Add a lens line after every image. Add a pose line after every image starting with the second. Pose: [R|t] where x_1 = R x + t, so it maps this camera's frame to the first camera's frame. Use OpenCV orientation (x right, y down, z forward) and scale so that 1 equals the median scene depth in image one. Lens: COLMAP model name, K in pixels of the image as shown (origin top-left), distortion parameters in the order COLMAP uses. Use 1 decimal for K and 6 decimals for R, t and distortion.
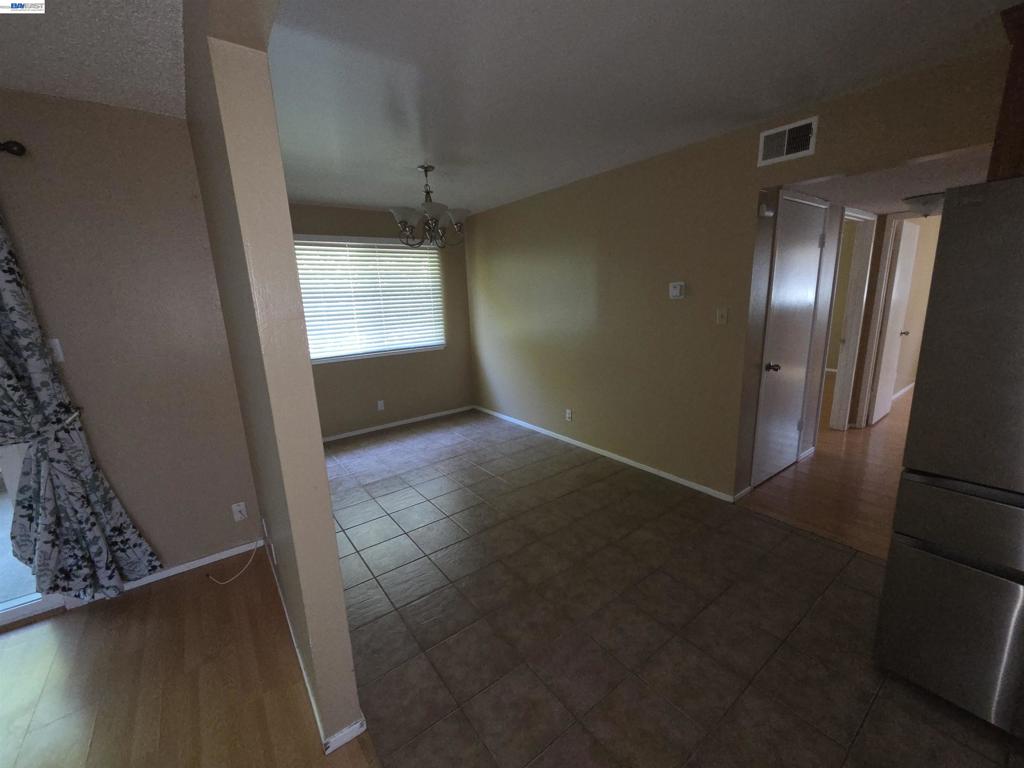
lens RADIAL K [[417.5, 0, 512.0], [0, 417.5, 384.0], [0, 0, 1]] dist [0.003844, -0.000580]
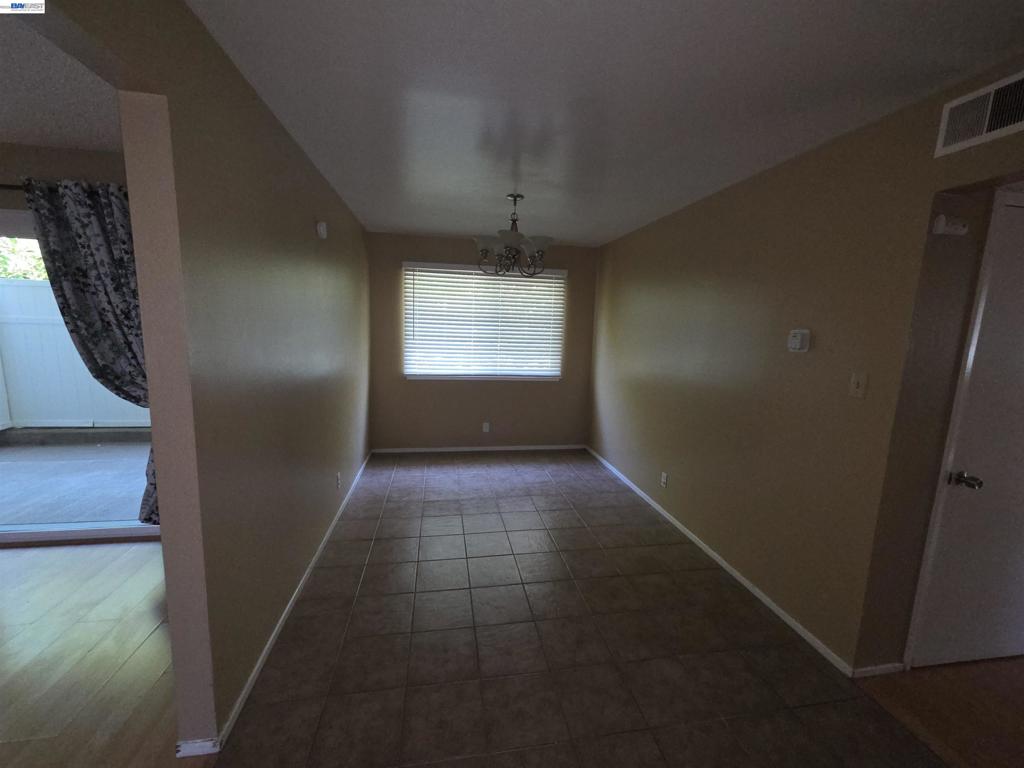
lens RADIAL K [[417.5, 0, 512.0], [0, 417.5, 384.0], [0, 0, 1]] dist [0.003844, -0.000580]
pose [[0.888772, 0.131582, -0.439057, 0.337349], [-0.161522, 0.986371, -0.031357, -0.060297], [0.428947, 0.098786, 0.897912, 0.192391]]
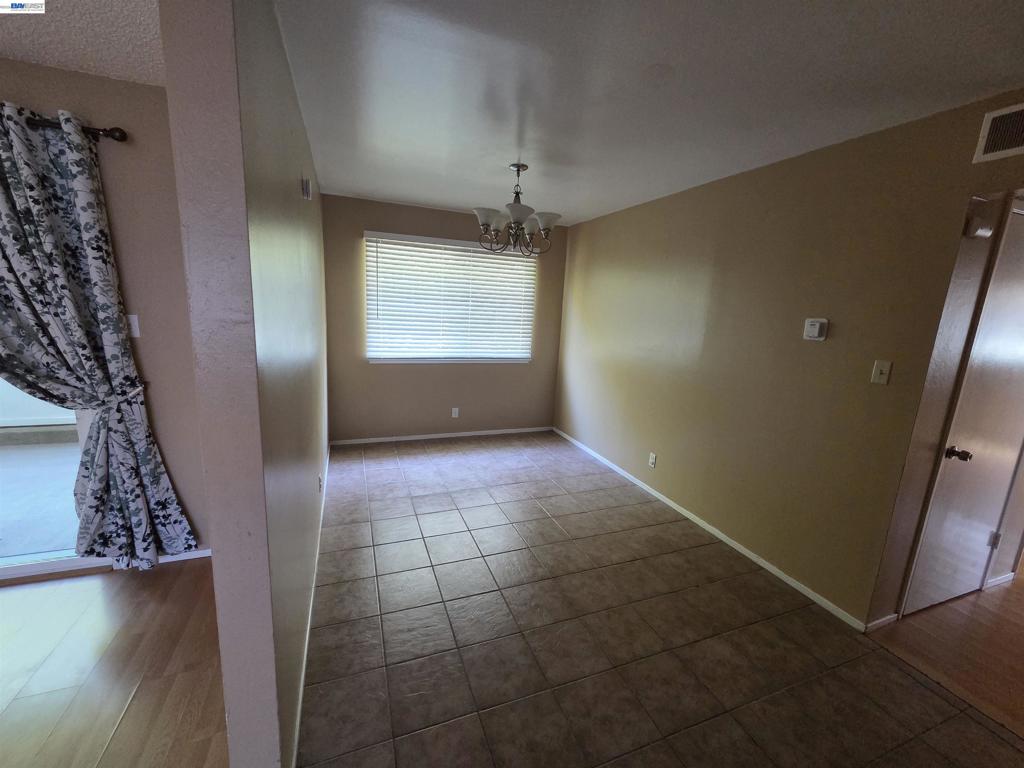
lens RADIAL K [[417.5, 0, 512.0], [0, 417.5, 384.0], [0, 0, 1]] dist [0.003844, -0.000580]
pose [[0.959389, 0.136527, -0.246848, 0.083501], [-0.142980, 0.989691, -0.008322, -0.049567], [0.243167, 0.043278, 0.969018, 0.168300]]
